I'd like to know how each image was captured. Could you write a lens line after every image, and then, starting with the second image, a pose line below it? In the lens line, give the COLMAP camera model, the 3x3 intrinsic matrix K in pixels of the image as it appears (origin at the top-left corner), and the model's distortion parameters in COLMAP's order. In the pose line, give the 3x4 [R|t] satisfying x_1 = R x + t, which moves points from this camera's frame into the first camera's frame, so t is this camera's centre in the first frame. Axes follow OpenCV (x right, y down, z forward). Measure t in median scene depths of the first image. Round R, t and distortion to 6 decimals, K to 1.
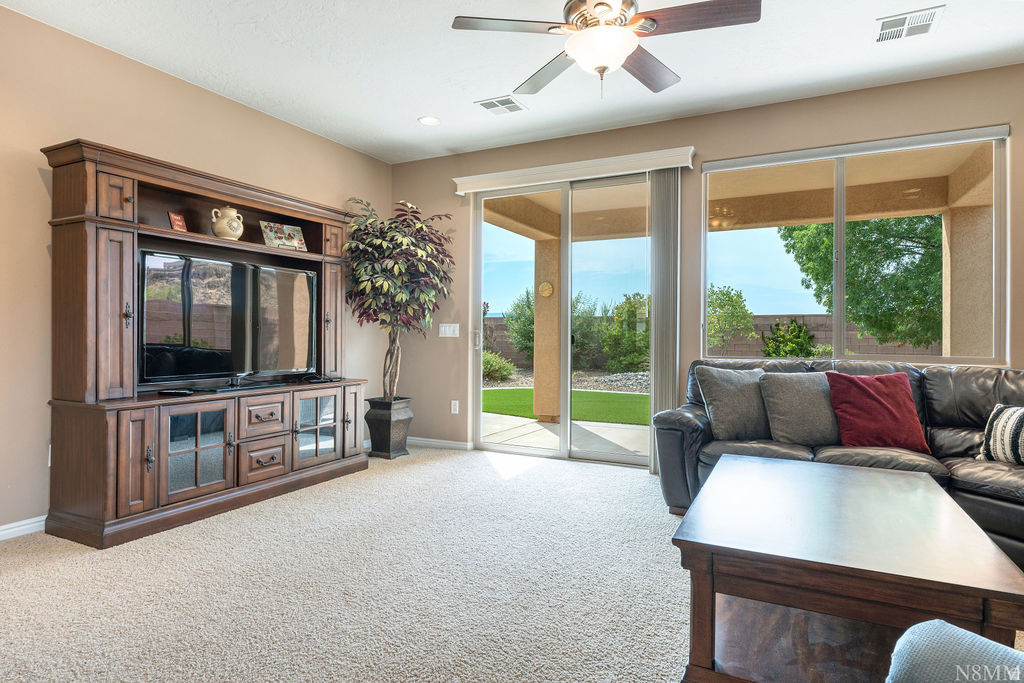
lens RADIAL K [[569.7, 0, 511.7], [0, 569.7, 334.3], [0, 0, 1]] dist [0.002140, 0.000516]
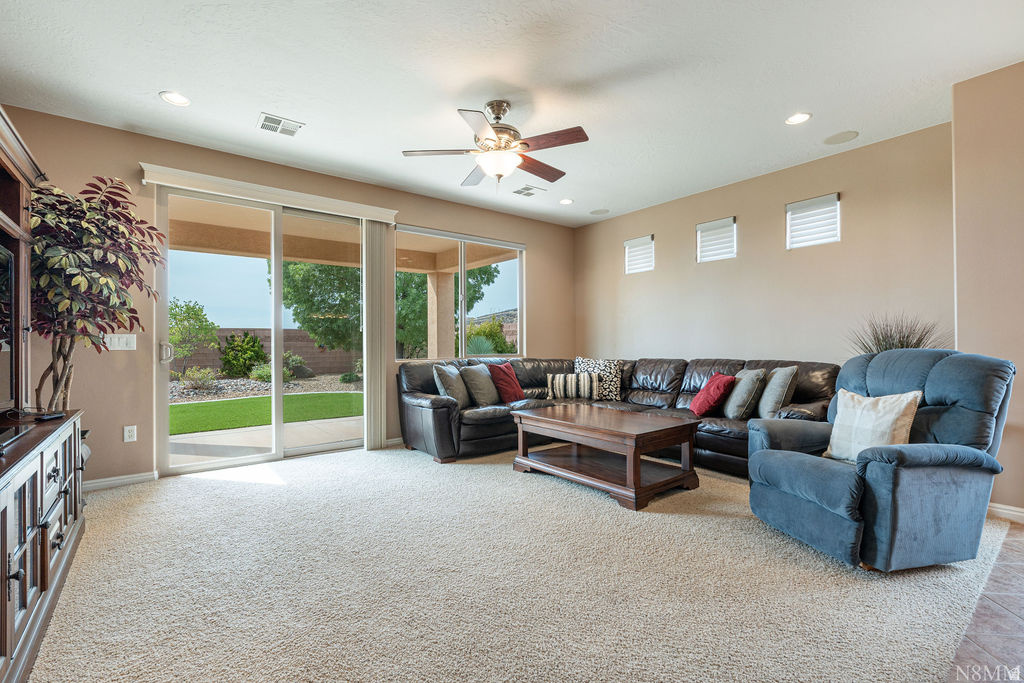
lens RADIAL K [[458.1, 0, 512.0], [0, 458.1, 341.5], [0, 0, 1]] dist [-0.001503, -0.000183]
pose [[0.426561, -0.003627, 0.904452, -0.476875], [0.009140, 0.999958, -0.000301, -0.002523], [-0.904413, 0.008395, 0.426576, 0.210347]]
